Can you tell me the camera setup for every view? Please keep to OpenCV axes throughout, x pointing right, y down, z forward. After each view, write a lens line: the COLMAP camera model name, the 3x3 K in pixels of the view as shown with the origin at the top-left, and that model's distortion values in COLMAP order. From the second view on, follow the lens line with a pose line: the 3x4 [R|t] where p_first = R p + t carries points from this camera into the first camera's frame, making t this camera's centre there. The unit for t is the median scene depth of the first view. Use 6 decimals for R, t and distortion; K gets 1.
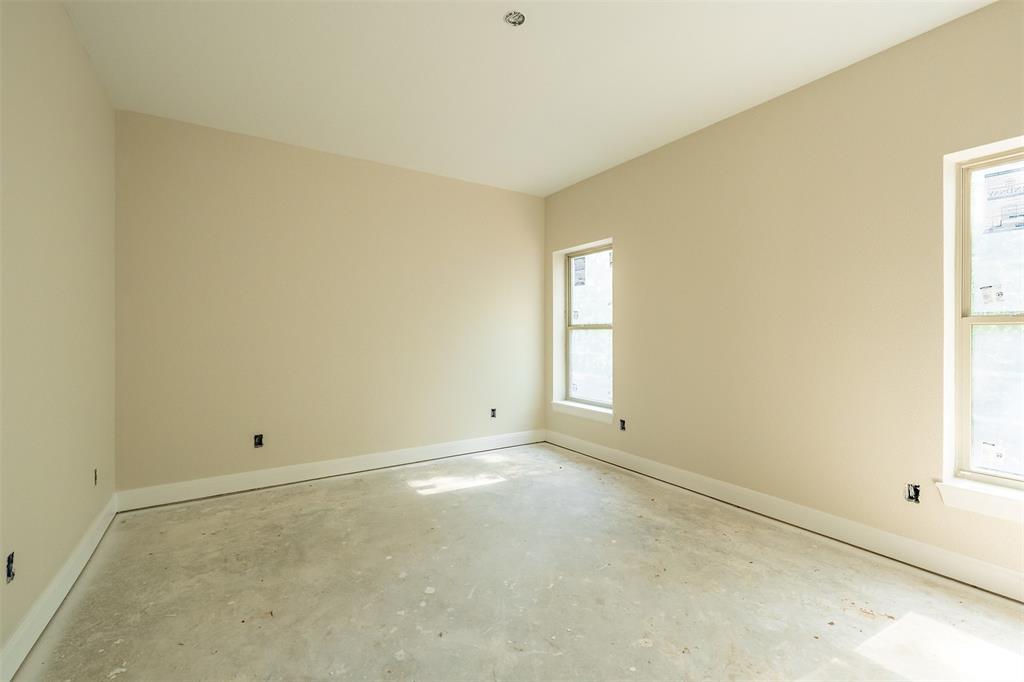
lens RADIAL K [[420.7, 0, 513.3], [0, 420.7, 341.1], [0, 0, 1]] dist [-0.016377, 0.000027]
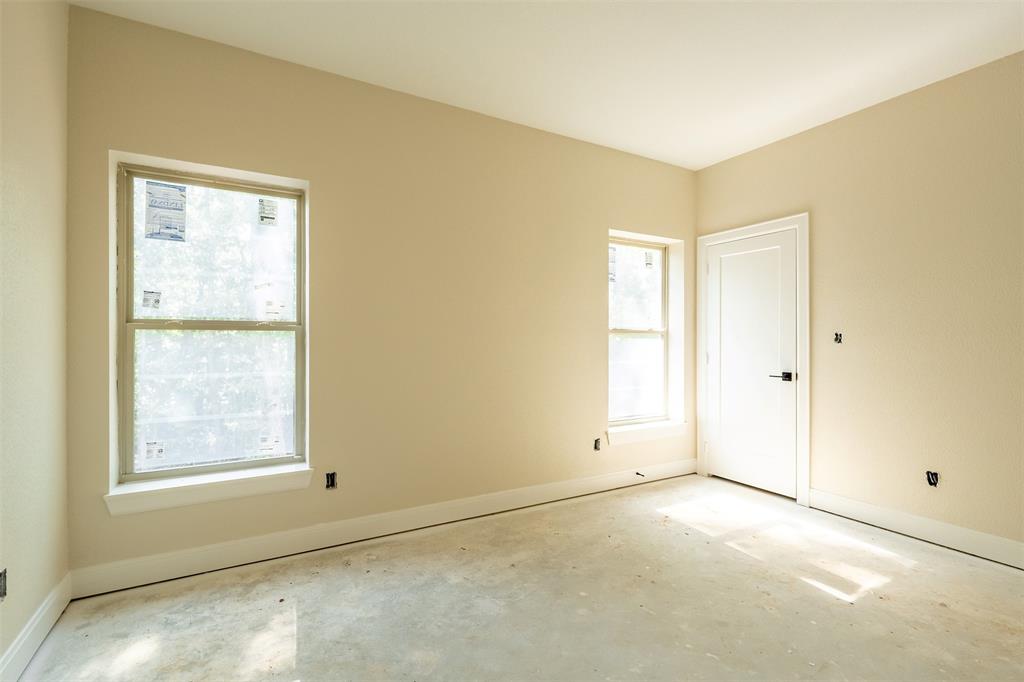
lens RADIAL K [[473.3, 0, 490.3], [0, 473.3, 334.6], [0, 0, 1]] dist [0.002722, 0.001124]
pose [[0.079228, 0.000095, 0.996856, -0.428090], [0.009828, 0.999951, -0.000876, -0.019726], [-0.996808, 0.009866, 0.079224, 0.672099]]
